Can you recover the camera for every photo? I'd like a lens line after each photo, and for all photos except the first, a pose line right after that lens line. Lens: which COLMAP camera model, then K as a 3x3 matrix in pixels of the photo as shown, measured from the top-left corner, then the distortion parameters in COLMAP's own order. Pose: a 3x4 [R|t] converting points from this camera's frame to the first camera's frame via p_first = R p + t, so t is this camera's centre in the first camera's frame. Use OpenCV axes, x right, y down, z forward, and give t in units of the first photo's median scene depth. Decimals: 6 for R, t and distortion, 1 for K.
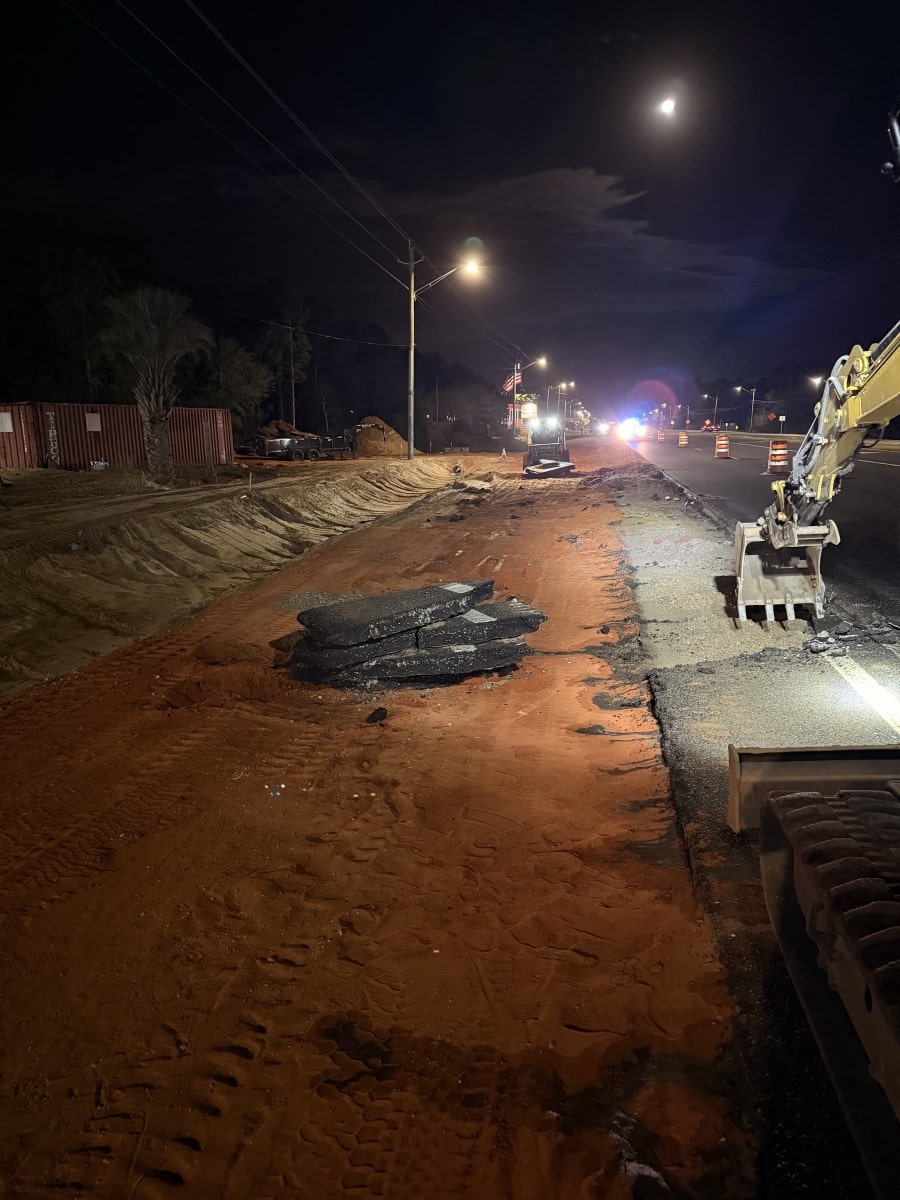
lens RADIAL K [[845.9, 0, 450.0], [0, 845.9, 600.0], [0, 0, 1]] dist [0.062945, -0.103090]
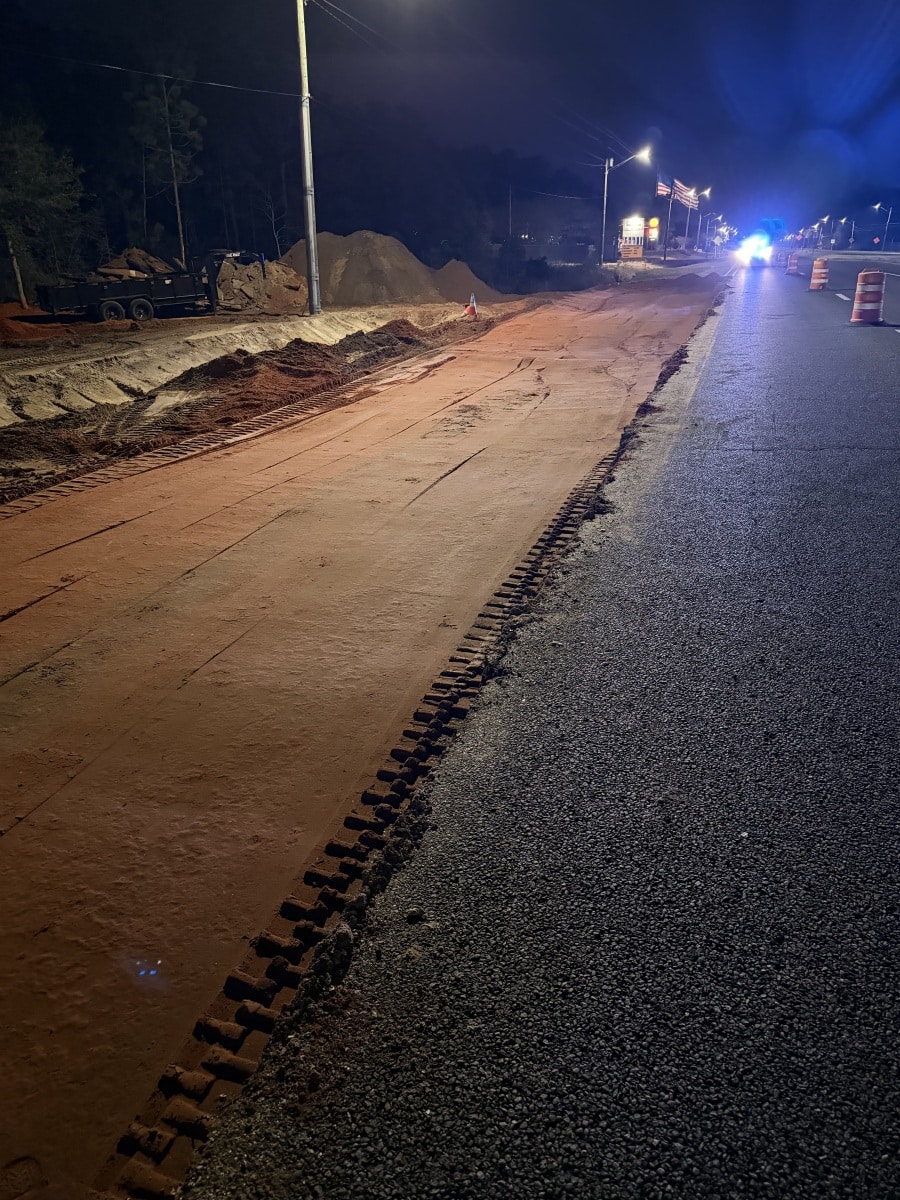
lens RADIAL K [[845.9, 0, 450.0], [0, 845.9, 600.0], [0, 0, 1]] dist [0.062945, -0.103090]
pose [[0.989117, 0.047015, -0.139419, 0.123826], [-0.019995, 0.981734, 0.189205, -0.078416], [0.145768, -0.184358, 0.971990, 0.372427]]
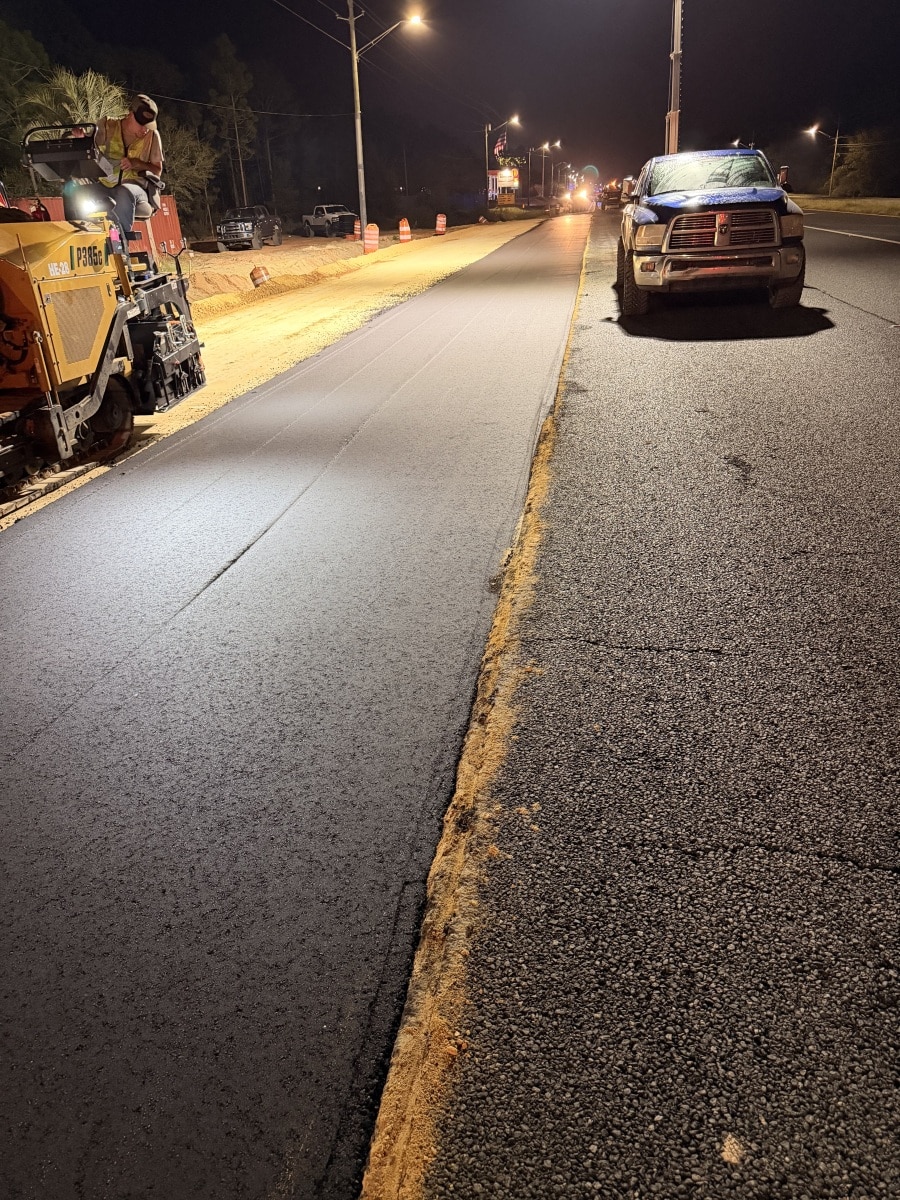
lens RADIAL K [[852.6, 0, 451.1], [0, 852.6, 625.9], [0, 0, 1]] dist [0.010783, -0.017568]
pose [[0.999264, -0.038306, -0.001971, 0.039392], [0.037503, 0.964978, 0.259638, 0.017731], [-0.008044, -0.259521, 0.965704, -0.097059]]
